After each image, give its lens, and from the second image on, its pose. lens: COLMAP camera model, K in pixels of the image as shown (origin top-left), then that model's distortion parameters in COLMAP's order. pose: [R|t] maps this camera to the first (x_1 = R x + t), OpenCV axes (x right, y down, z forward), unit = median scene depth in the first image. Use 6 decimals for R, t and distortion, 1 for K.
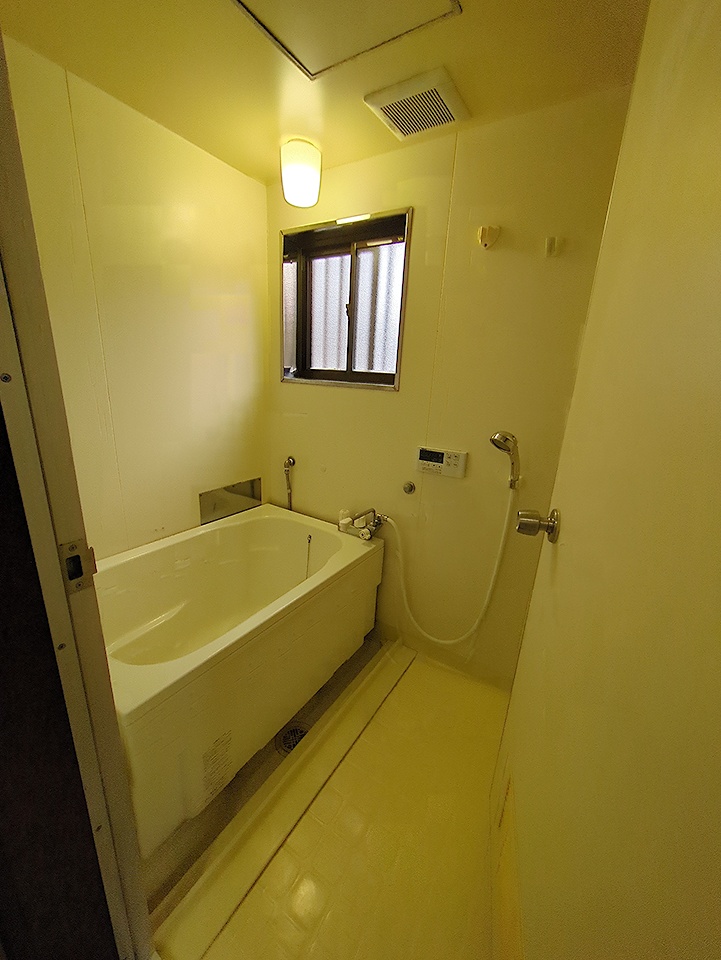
lens RADIAL K [[378.0, 0, 359.7], [0, 378.0, 480.3], [0, 0, 1]] dist [-0.003017, -0.000110]
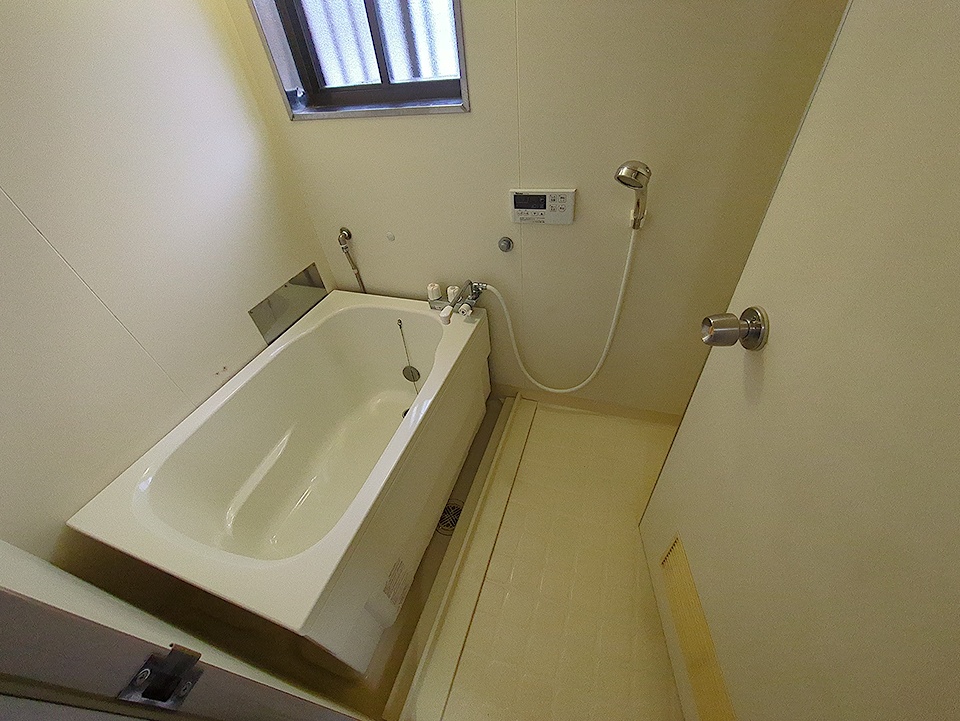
lens RADIAL K [[378.0, 0, 480.8], [0, 378.0, 360.9], [0, 0, 1]] dist [-0.003017, -0.000110]
pose [[0.963403, -0.255871, 0.079903, -0.046413], [0.197096, 0.878197, 0.435801, -0.115323], [-0.181679, -0.404104, 0.896489, 0.158402]]
